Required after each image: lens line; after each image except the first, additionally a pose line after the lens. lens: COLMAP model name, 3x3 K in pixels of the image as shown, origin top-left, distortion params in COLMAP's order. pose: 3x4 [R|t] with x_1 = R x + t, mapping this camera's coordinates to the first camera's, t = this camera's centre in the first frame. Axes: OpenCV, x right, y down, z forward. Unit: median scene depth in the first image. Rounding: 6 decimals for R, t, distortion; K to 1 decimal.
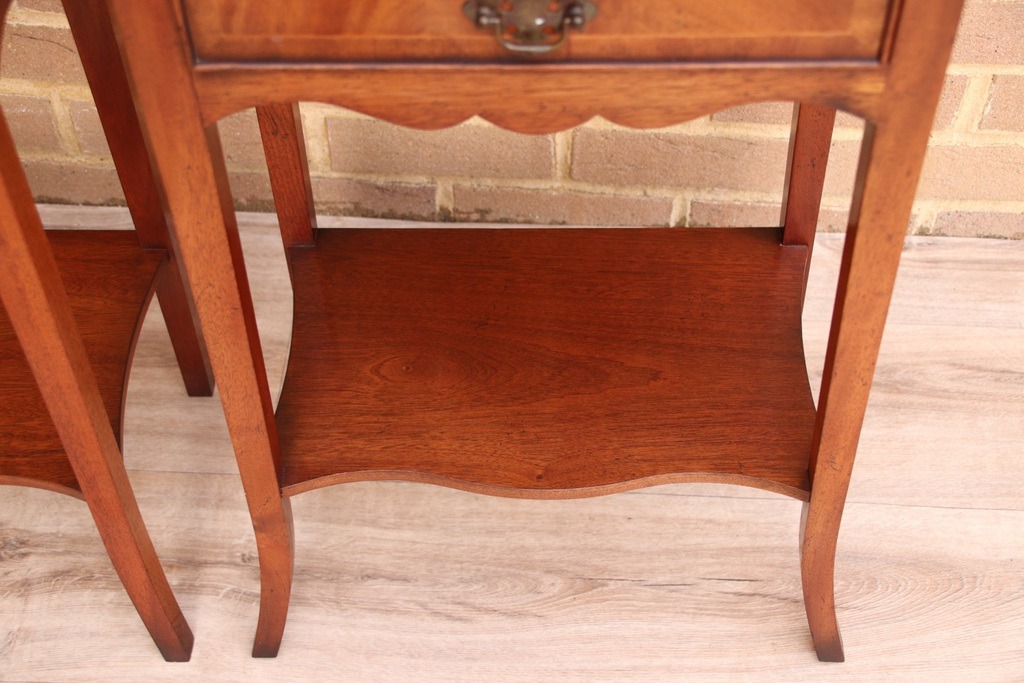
lens RADIAL K [[1605.3, 0, 509.1], [0, 1605.3, 346.9], [0, 0, 1]] dist [0.133372, 0.749873]
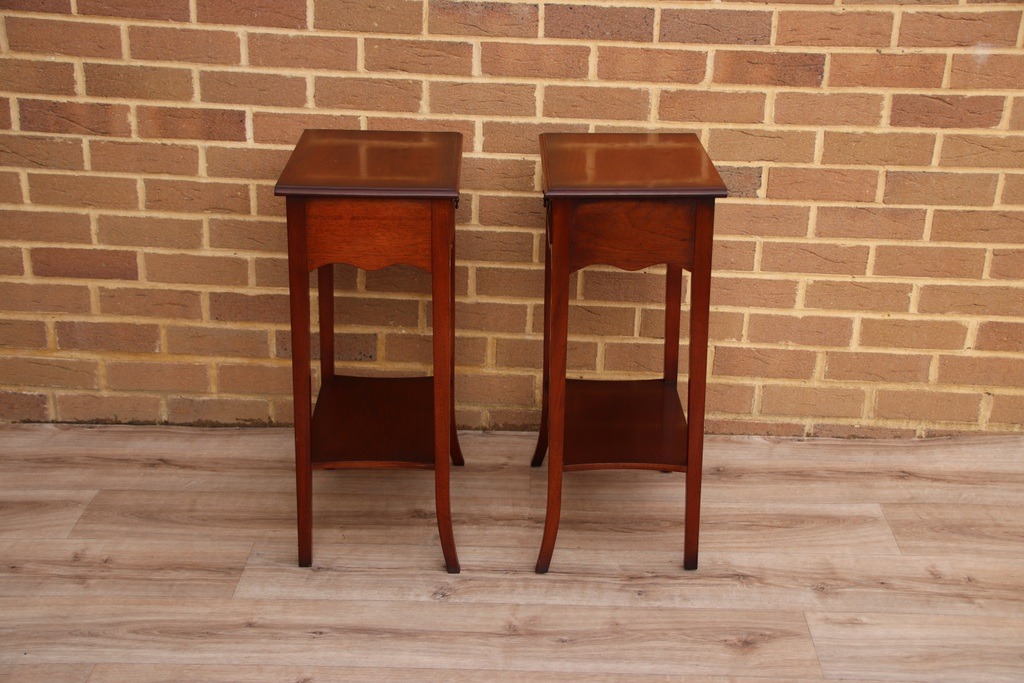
lens RADIAL K [[1465.9, 0, 512.2], [0, 1465.9, 354.8], [0, 0, 1]] dist [0.110465, 0.606858]
pose [[0.998678, 0.010524, 0.050308, -0.302603], [0.015975, 0.866773, -0.498447, 0.991591], [-0.048851, 0.498592, 0.865459, -0.935754]]
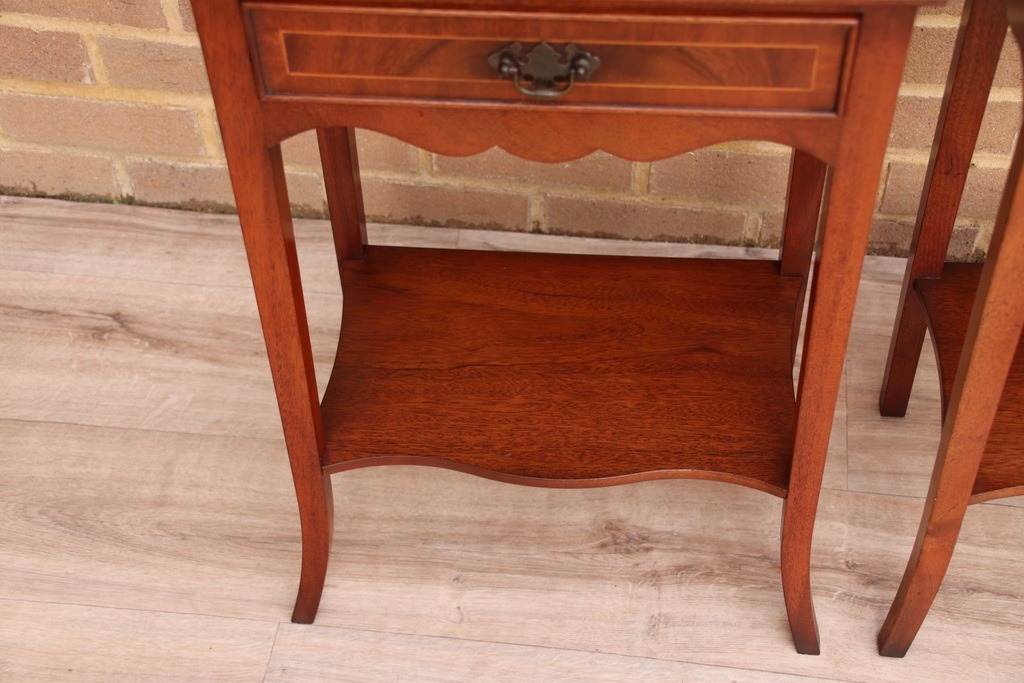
lens RADIAL K [[1605.3, 0, 509.1], [0, 1605.3, 346.9], [0, 0, 1]] dist [0.133372, 0.749873]
pose [[0.997698, 0.035596, -0.057714, -0.342282], [-0.037780, 0.998593, -0.037215, 0.034863], [0.056308, 0.039310, 0.997639, -0.105456]]
